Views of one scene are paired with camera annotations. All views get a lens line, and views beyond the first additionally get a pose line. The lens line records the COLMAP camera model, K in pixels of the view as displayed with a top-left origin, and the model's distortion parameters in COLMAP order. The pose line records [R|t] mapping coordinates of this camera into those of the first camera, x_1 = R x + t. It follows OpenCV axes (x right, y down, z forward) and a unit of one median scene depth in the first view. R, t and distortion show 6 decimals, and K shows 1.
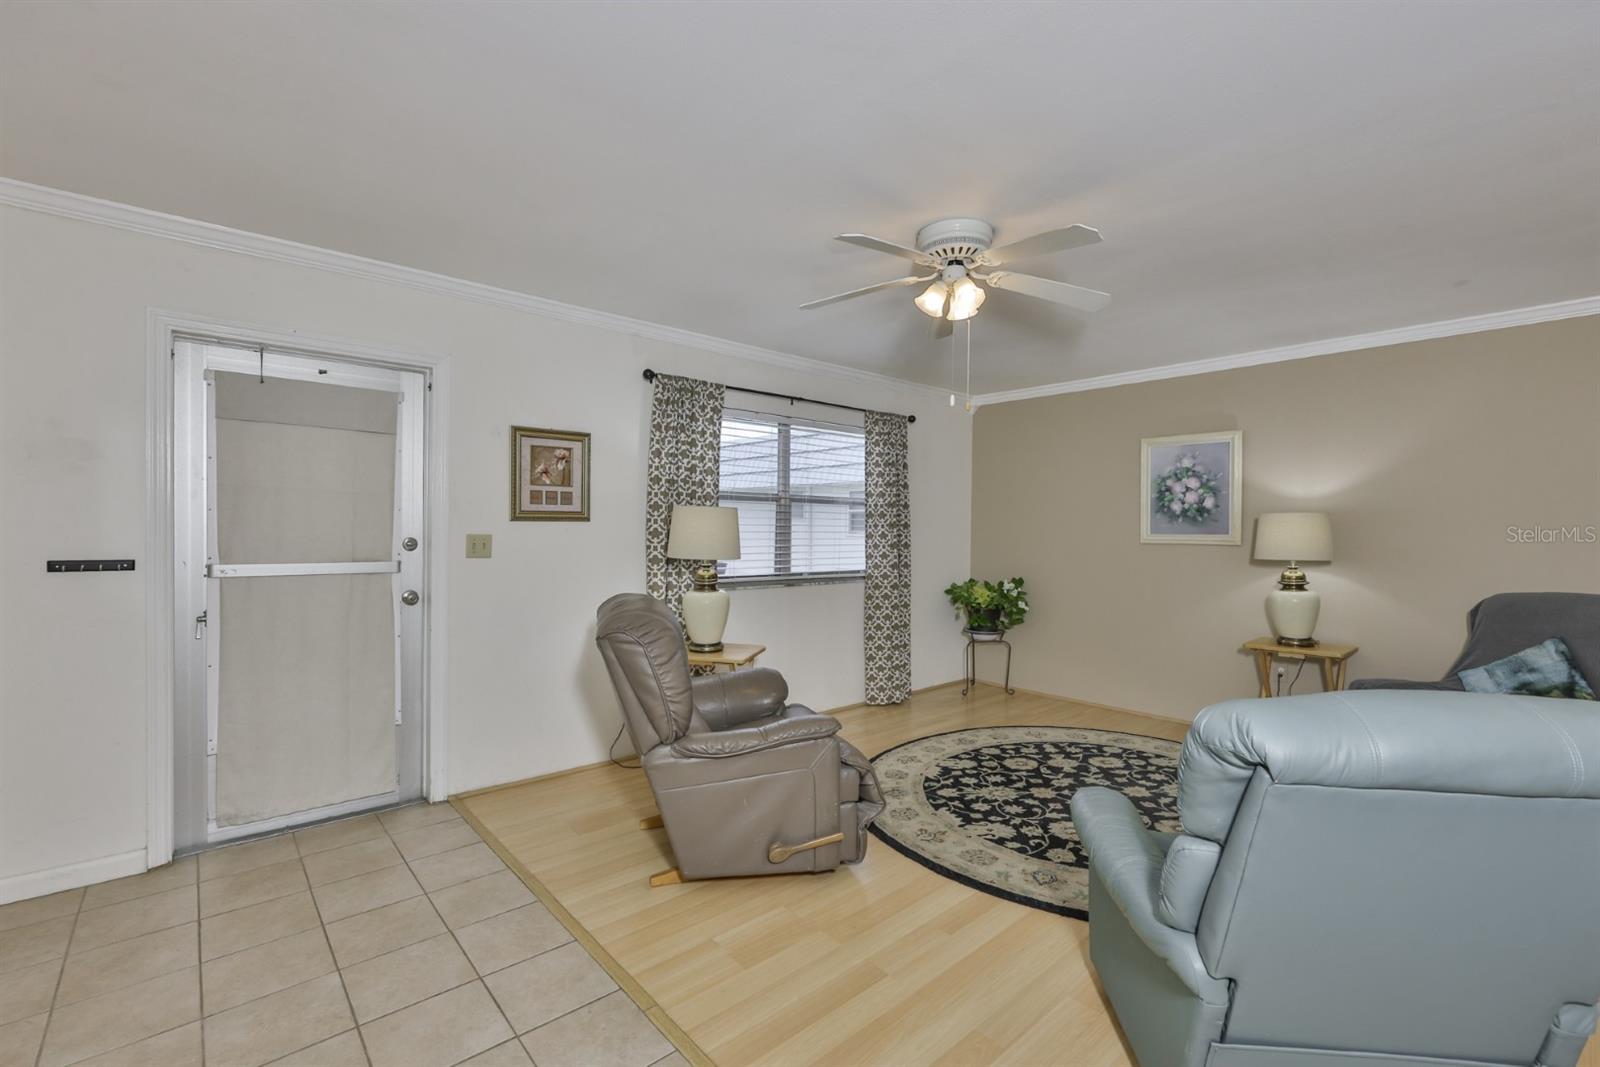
lens RADIAL K [[693.3, 0, 806.4], [0, 693.3, 535.9], [0, 0, 1]] dist [-0.001219, -0.000026]
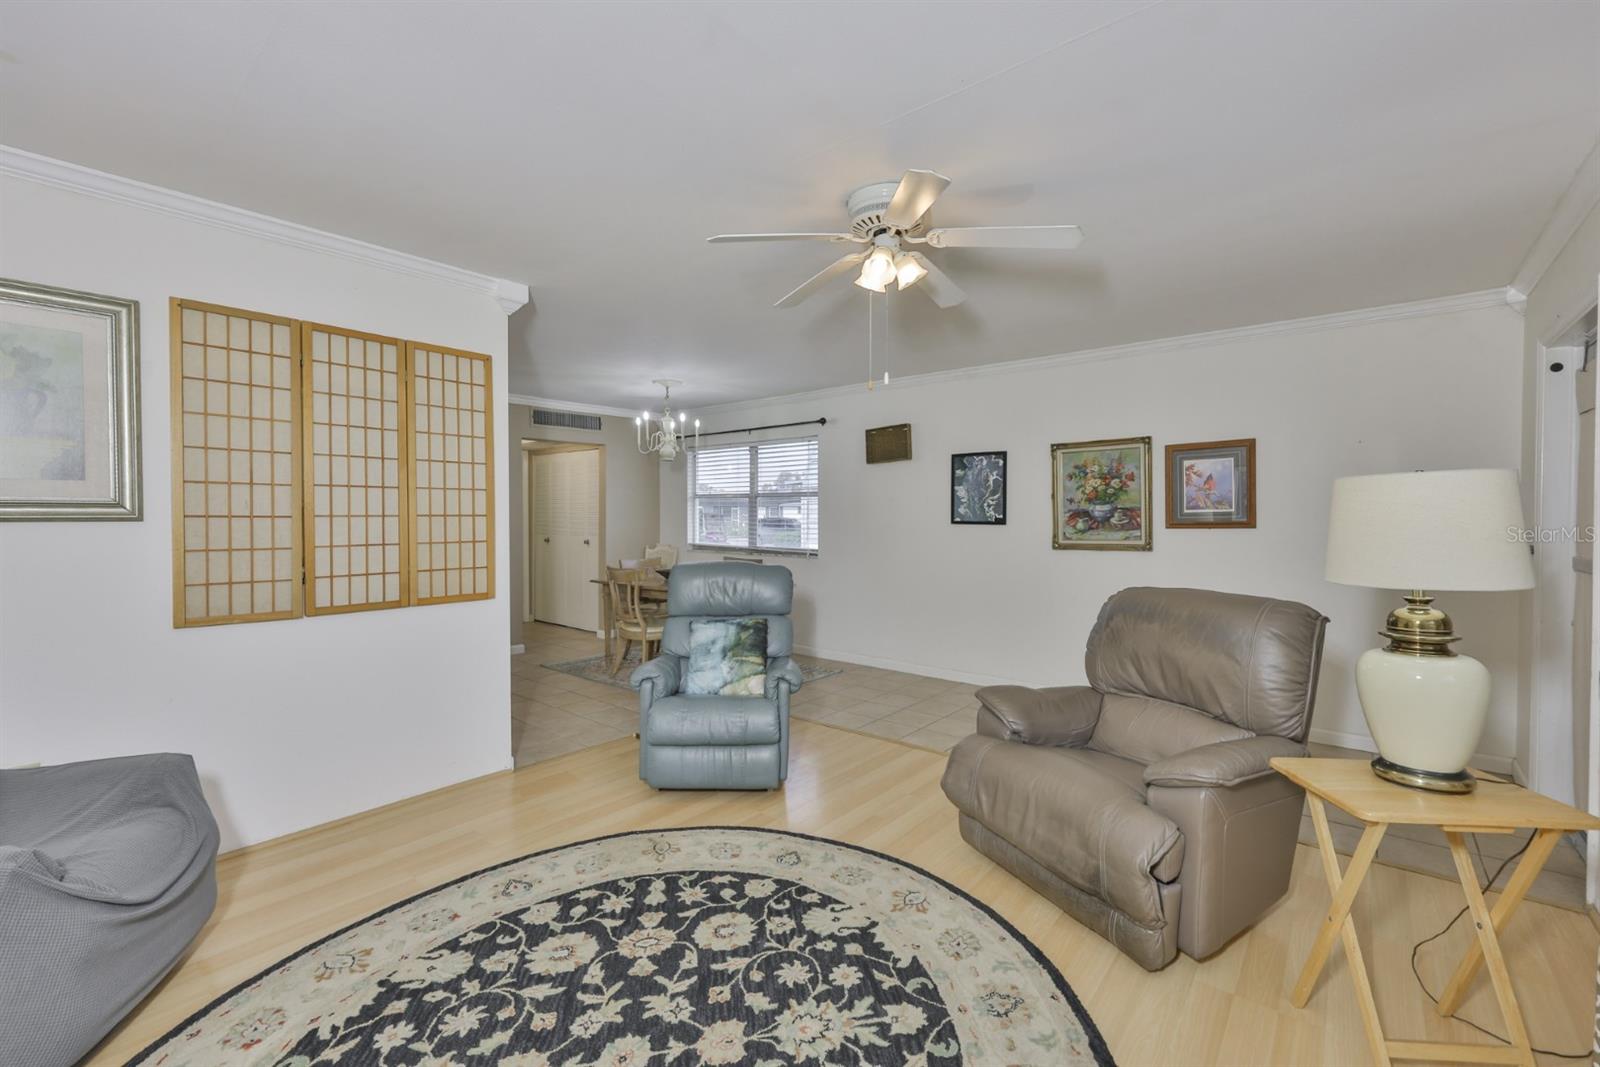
lens RADIAL K [[678.2, 0, 806.6], [0, 678.2, 515.3], [0, 0, 1]] dist [-0.002376, -0.000031]
pose [[-0.986617, -0.009550, -0.162776, 0.311461], [-0.012760, 0.999744, 0.018682, -0.017379], [0.162556, 0.020509, -0.986486, 1.267481]]
